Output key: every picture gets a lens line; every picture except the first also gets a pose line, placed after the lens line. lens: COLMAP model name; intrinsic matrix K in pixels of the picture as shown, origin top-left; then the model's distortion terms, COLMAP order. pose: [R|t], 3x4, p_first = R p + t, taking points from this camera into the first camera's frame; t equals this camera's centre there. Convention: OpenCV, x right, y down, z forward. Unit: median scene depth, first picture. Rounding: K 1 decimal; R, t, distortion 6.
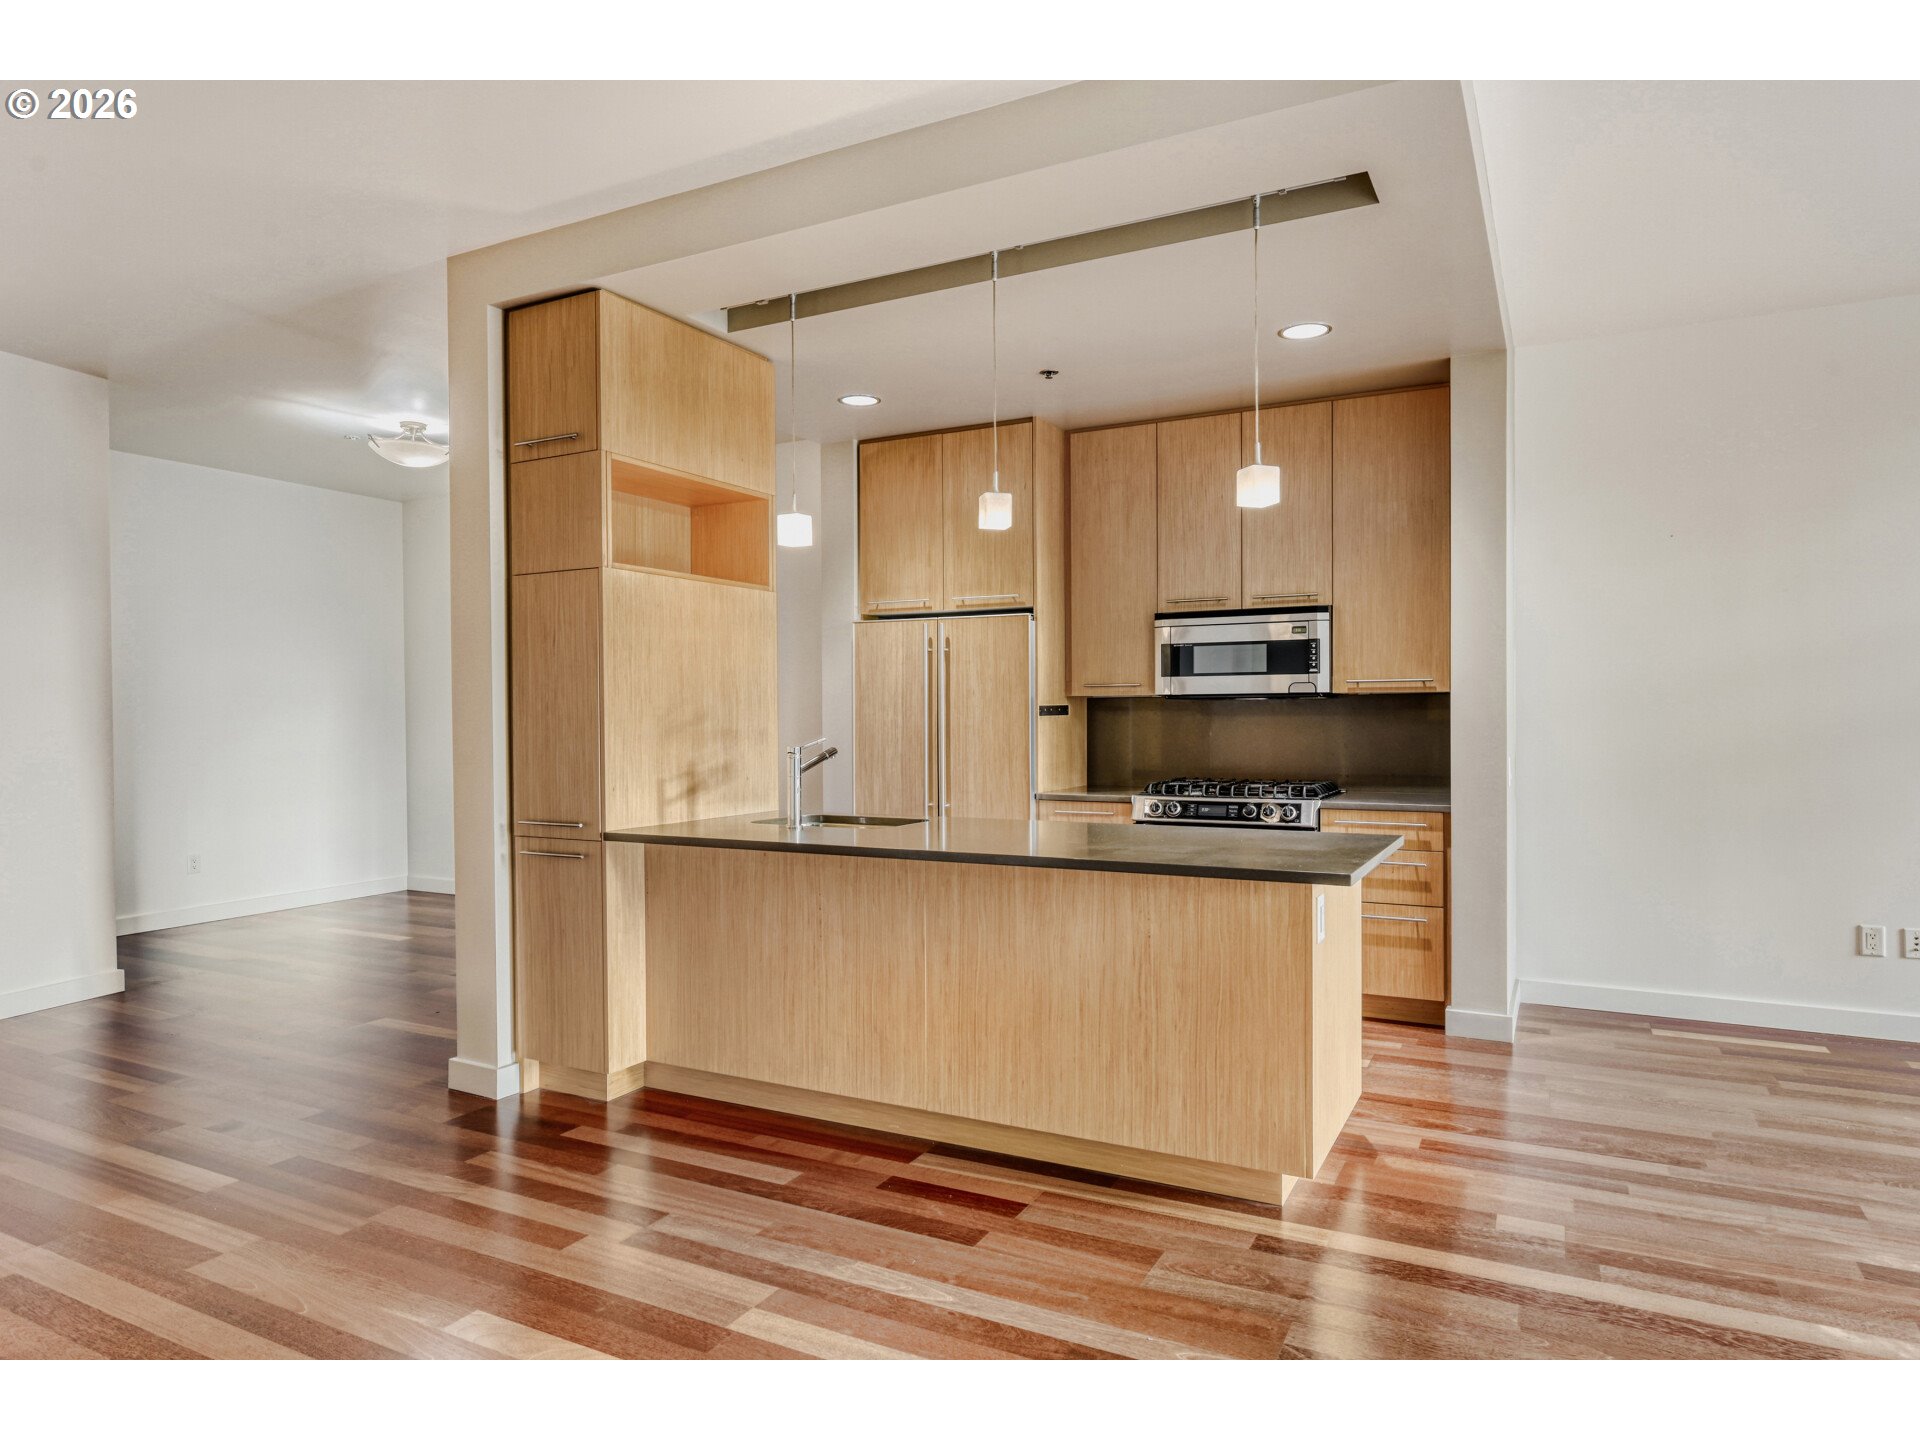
lens RADIAL K [[803.2, 0, 961.5], [0, 803.2, 722.6], [0, 0, 1]] dist [-0.001403, 0.000080]
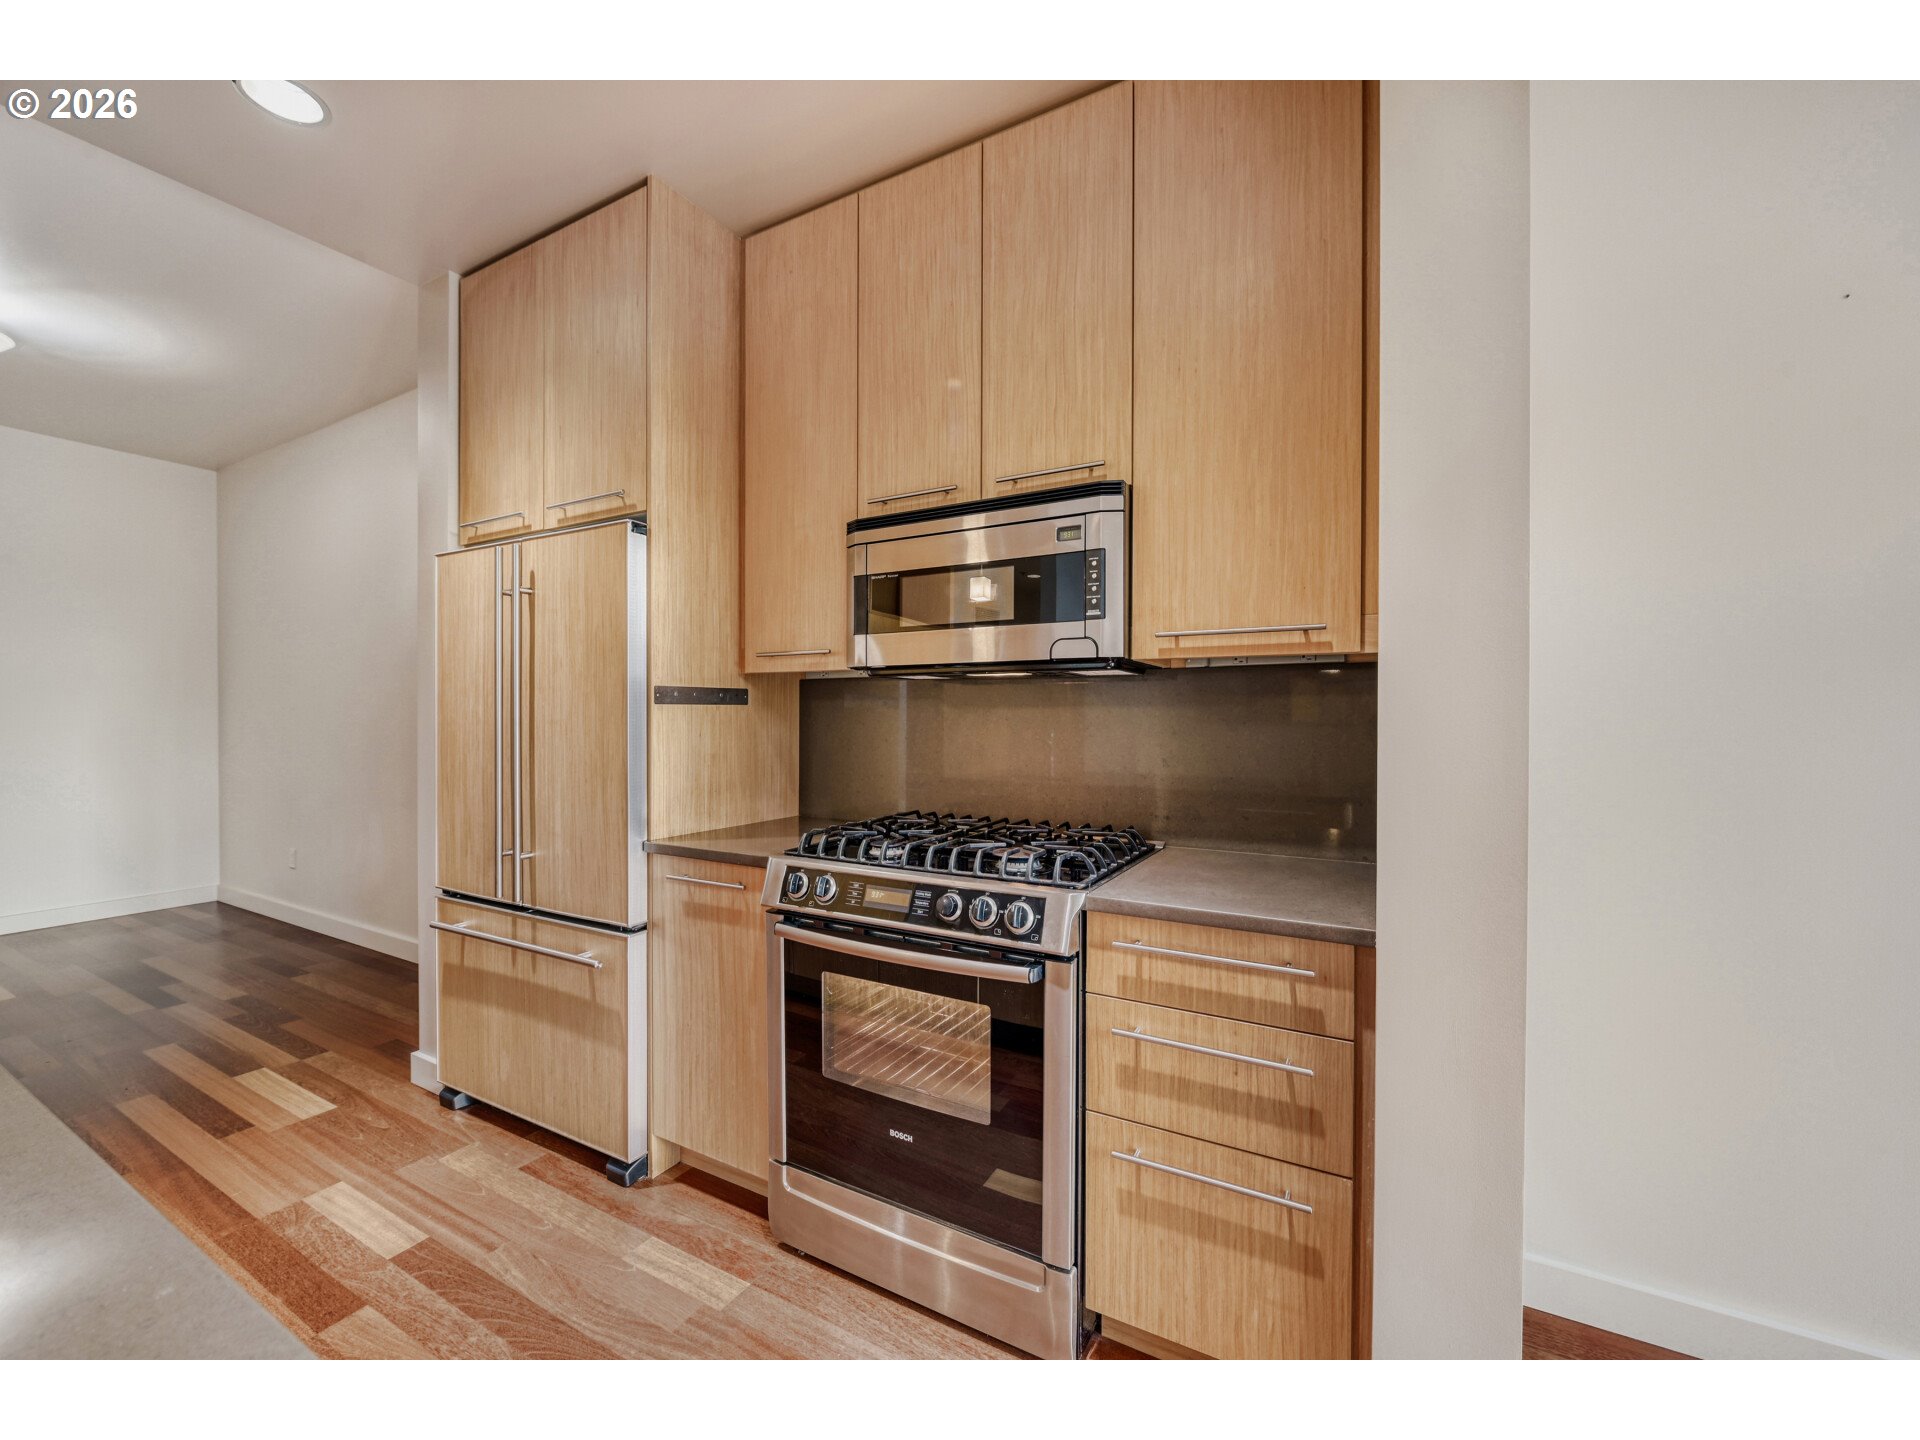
lens RADIAL K [[751.2, 0, 952.0], [0, 751.2, 720.4], [0, 0, 1]] dist [-0.009088, 0.000224]
pose [[0.994758, 0.008481, 0.101904, 0.294418], [-0.008353, 0.999964, -0.001687, 0.002885], [-0.101915, 0.000827, 0.994793, 0.528712]]
